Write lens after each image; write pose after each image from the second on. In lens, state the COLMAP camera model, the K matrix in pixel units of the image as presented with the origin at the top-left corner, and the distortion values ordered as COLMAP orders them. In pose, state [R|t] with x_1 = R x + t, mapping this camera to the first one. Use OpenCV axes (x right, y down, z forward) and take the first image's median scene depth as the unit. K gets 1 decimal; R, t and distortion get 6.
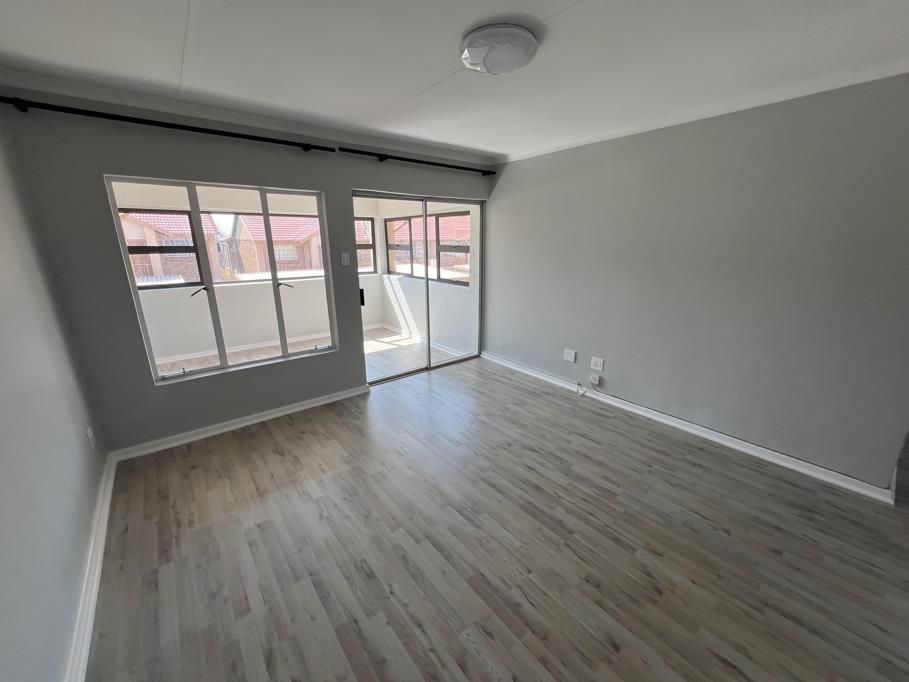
lens RADIAL K [[359.2, 0, 451.4], [0, 359.2, 344.8], [0, 0, 1]] dist [-0.002845, -0.000090]
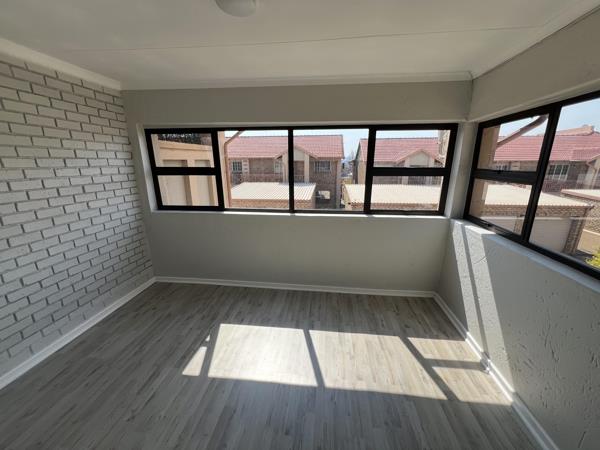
lens RADIAL K [[237.1, 0, 295.8], [0, 237.1, 224.0], [0, 0, 1]] dist [-0.002845, -0.000090]
pose [[0.682600, 0.185890, -0.706755, -0.094898], [-0.207029, 0.976677, 0.056931, -0.163463], [0.700854, 0.107458, 0.705164, 0.568828]]
